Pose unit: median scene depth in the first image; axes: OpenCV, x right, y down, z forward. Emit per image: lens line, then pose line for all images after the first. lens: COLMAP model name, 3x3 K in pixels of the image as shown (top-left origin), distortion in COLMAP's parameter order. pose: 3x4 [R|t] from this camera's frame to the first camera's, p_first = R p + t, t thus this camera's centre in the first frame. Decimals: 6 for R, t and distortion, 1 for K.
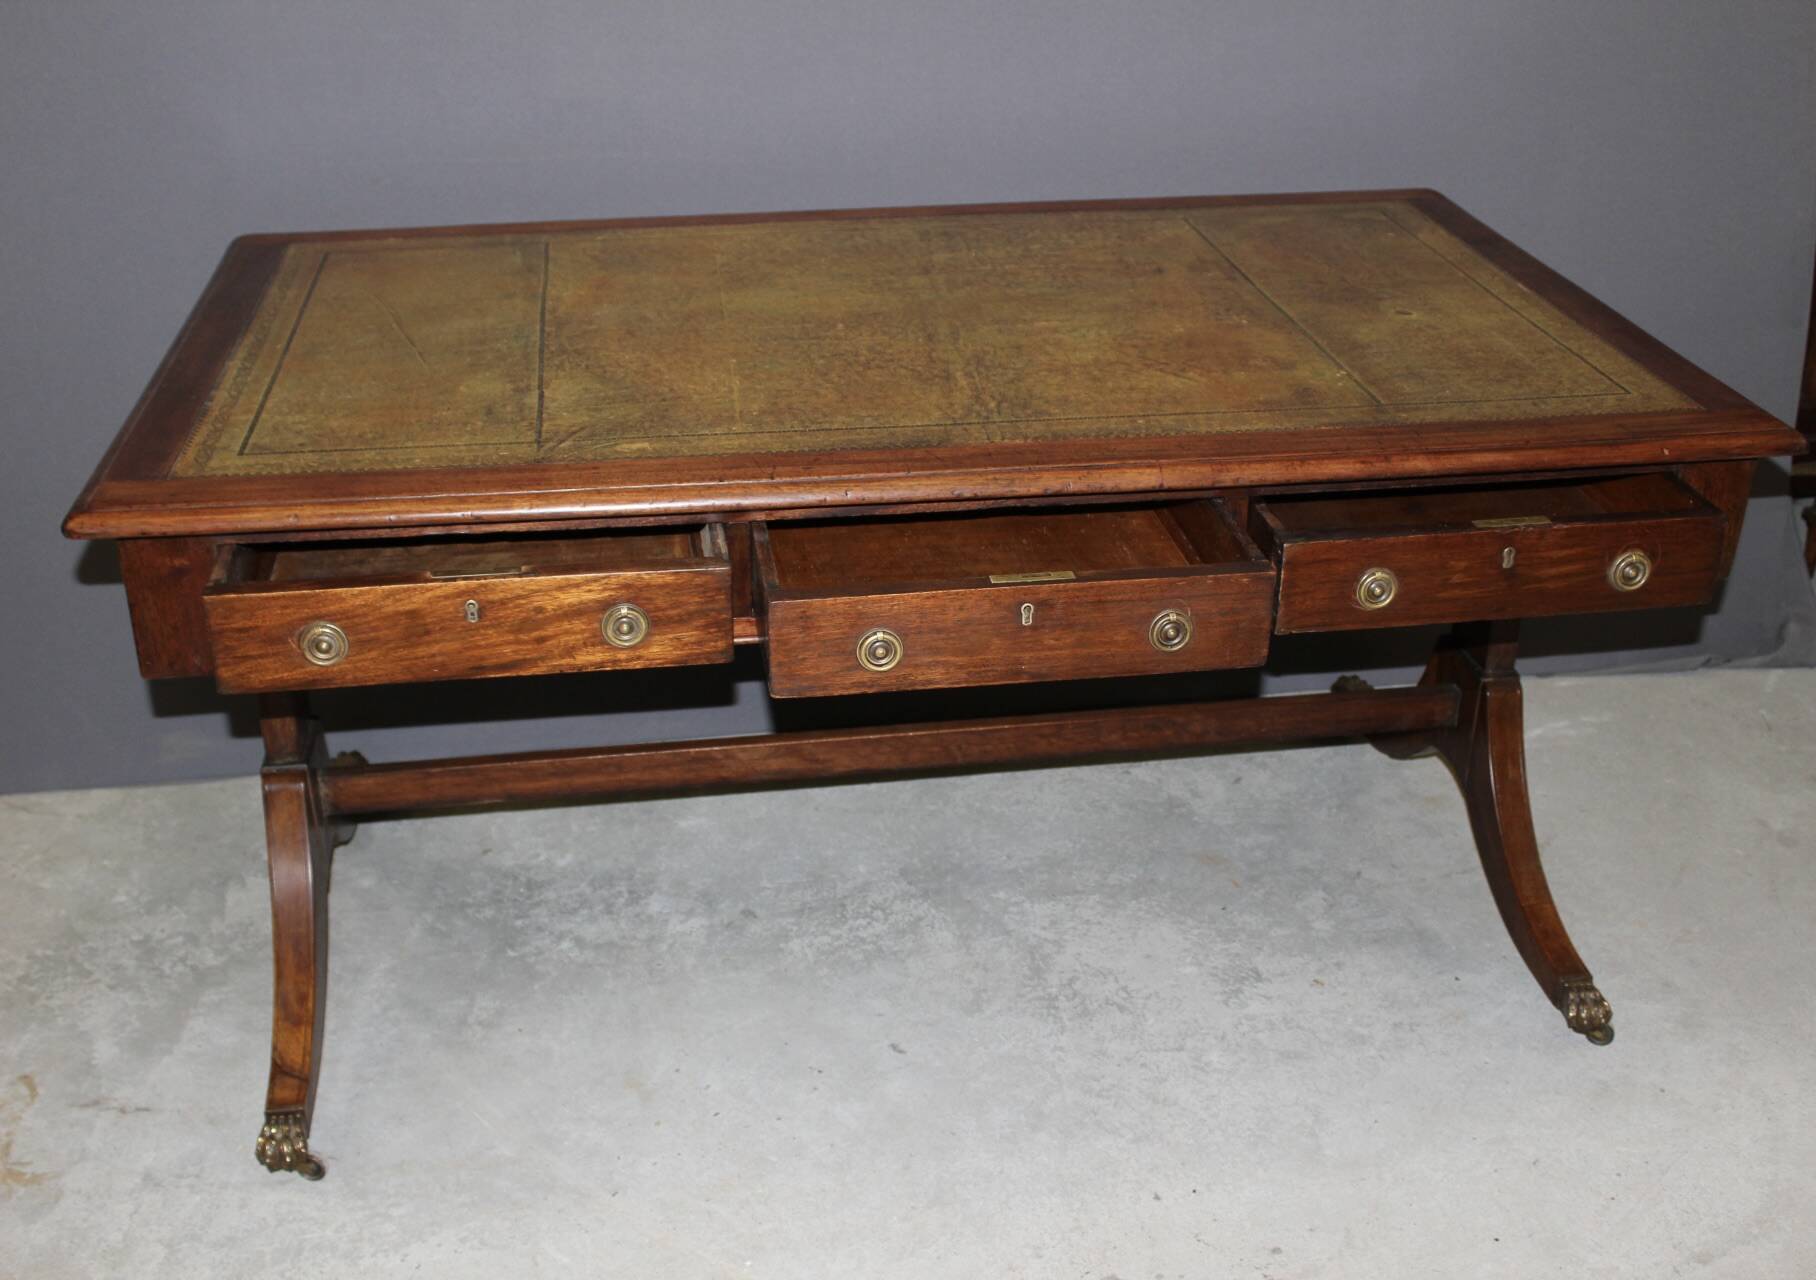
lens RADIAL K [[1956.2, 0, 929.5], [0, 1956.2, 629.9], [0, 0, 1]] dist [-0.126853, 0.150143]
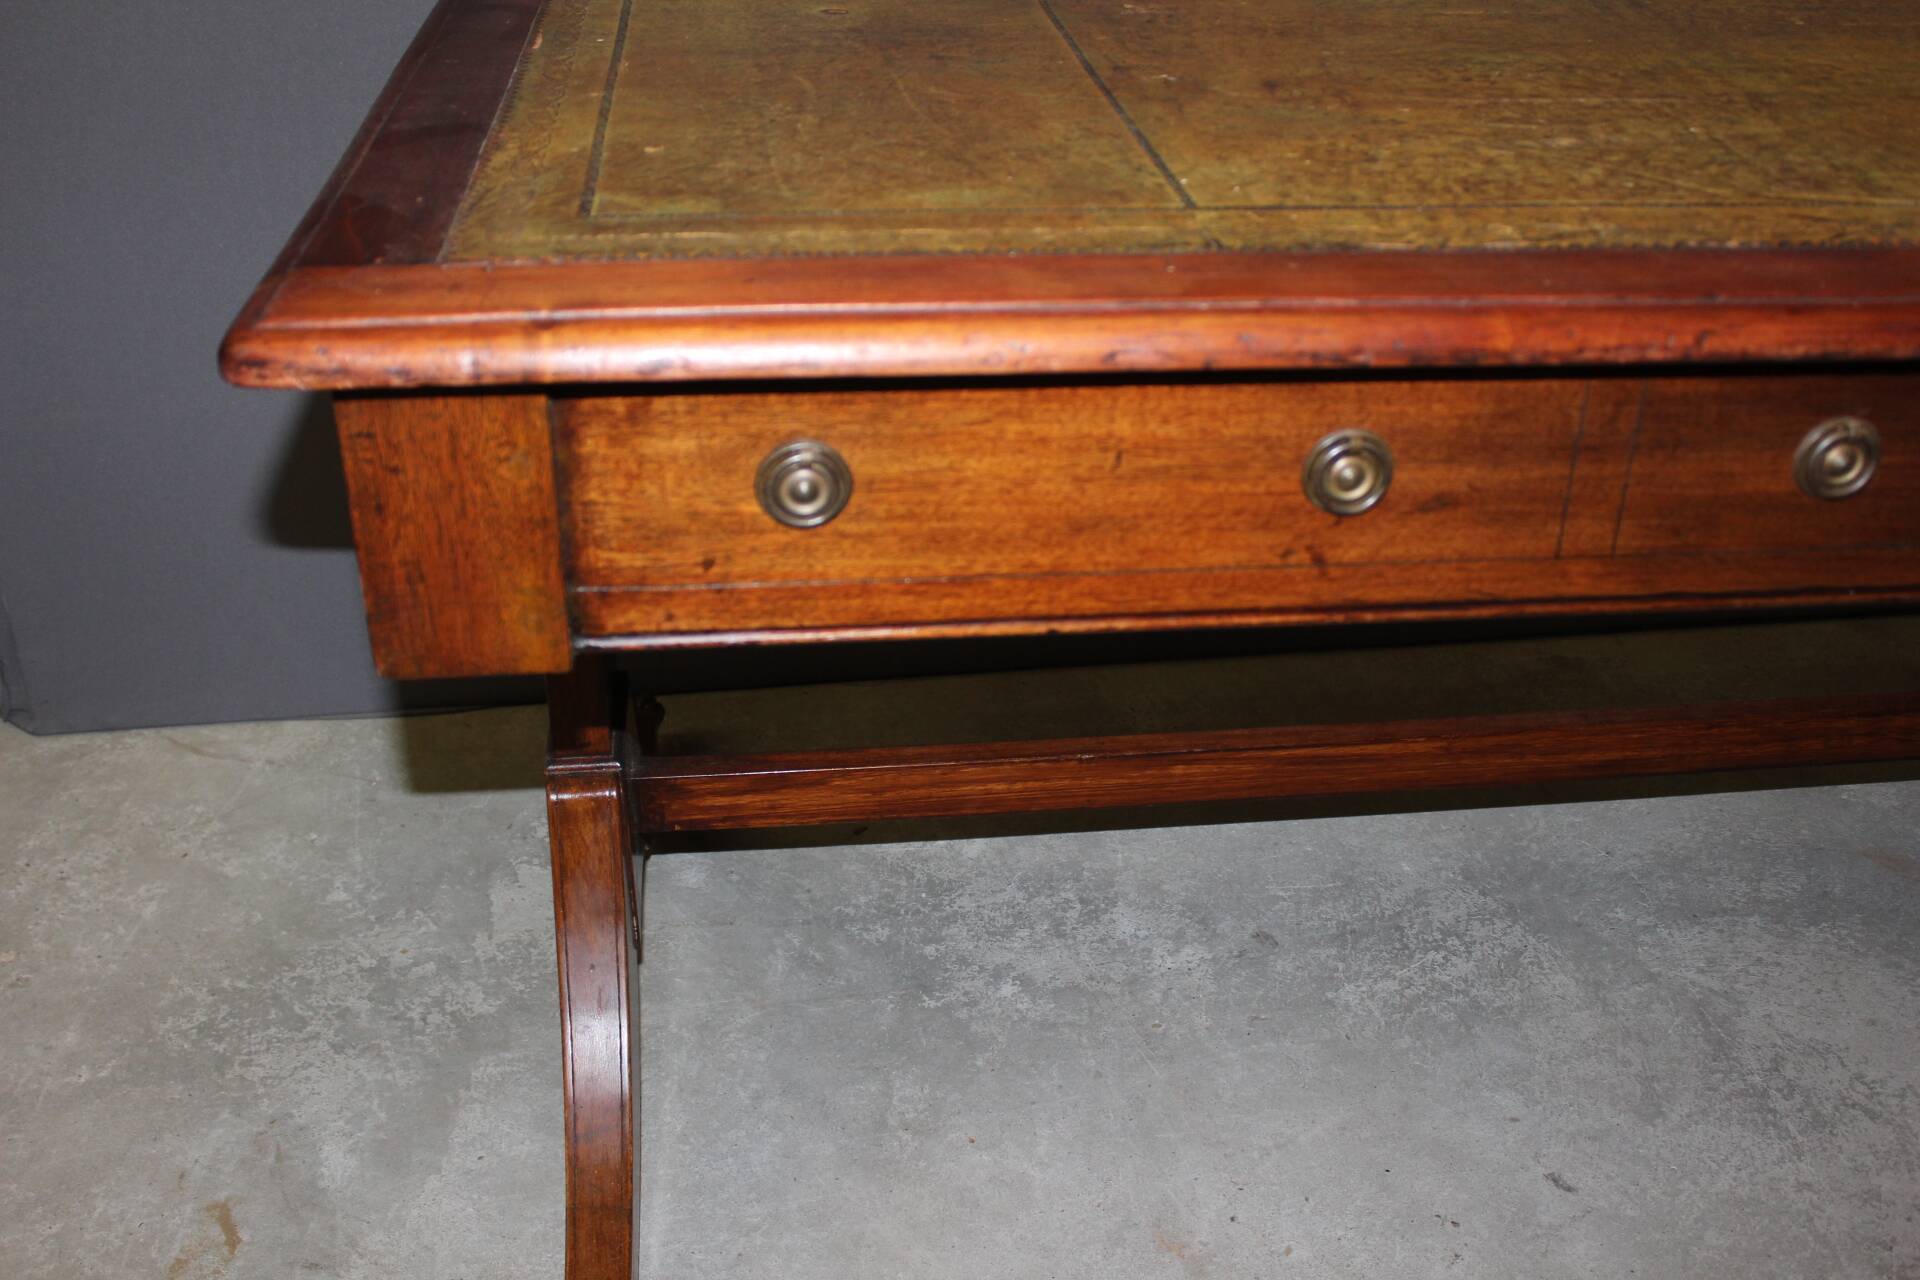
lens RADIAL K [[1878.8, 0, 947.5], [0, 1878.8, 620.7], [0, 0, 1]] dist [-0.127414, 0.120134]
pose [[0.999184, 0.021747, -0.034044, -0.195194], [-0.019073, 0.996850, 0.076985, -0.014344], [0.035611, -0.076273, 0.996451, 0.377696]]
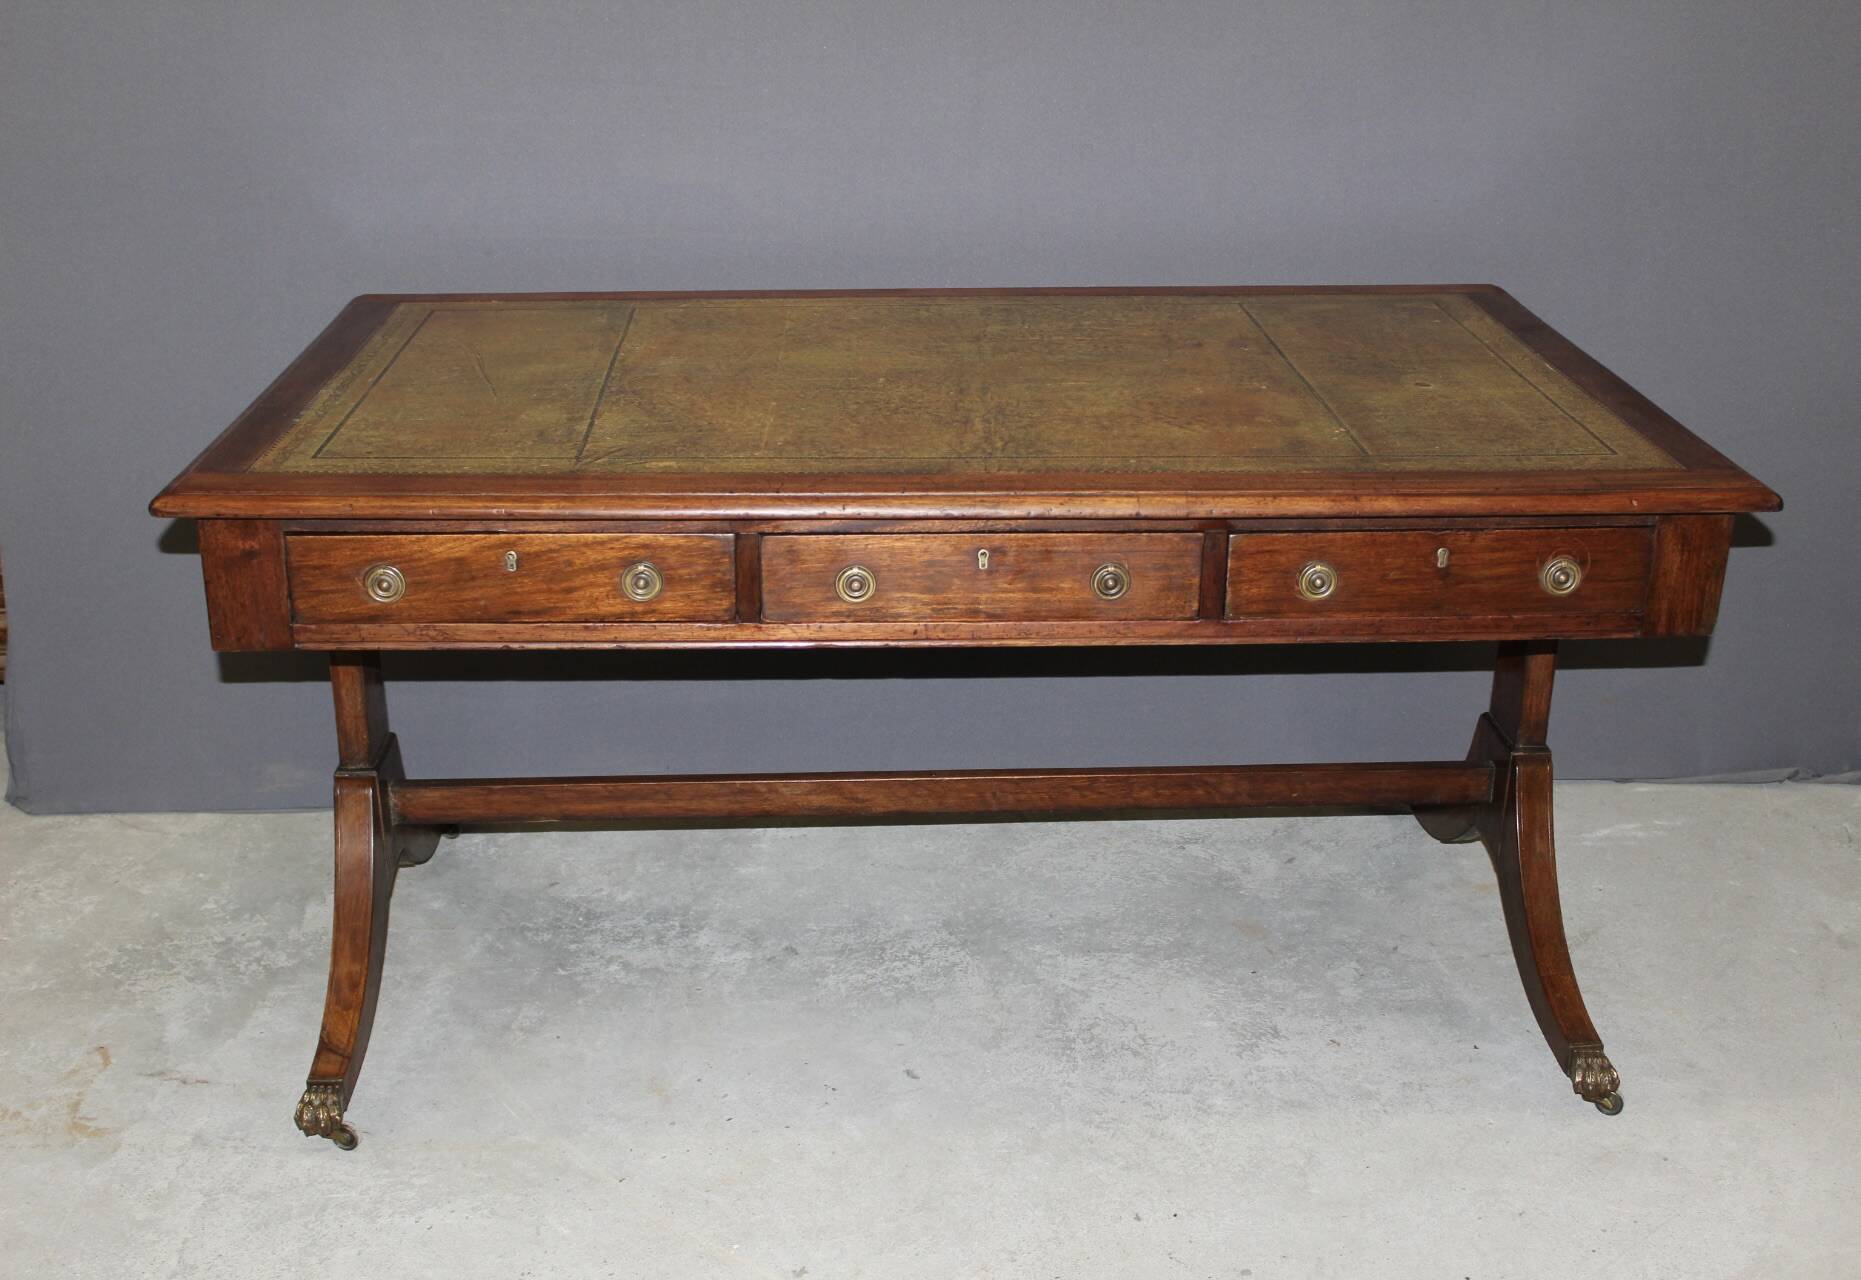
lens RADIAL K [[2054.7, 0, 934.8], [0, 2054.7, 636.1], [0, 0, 1]] dist [-0.111978, 0.140559]
pose [[0.994007, 0.039004, -0.102122, 0.093711], [-0.047462, 0.995522, -0.081746, 0.067962], [0.098476, 0.086103, 0.991407, -0.095373]]
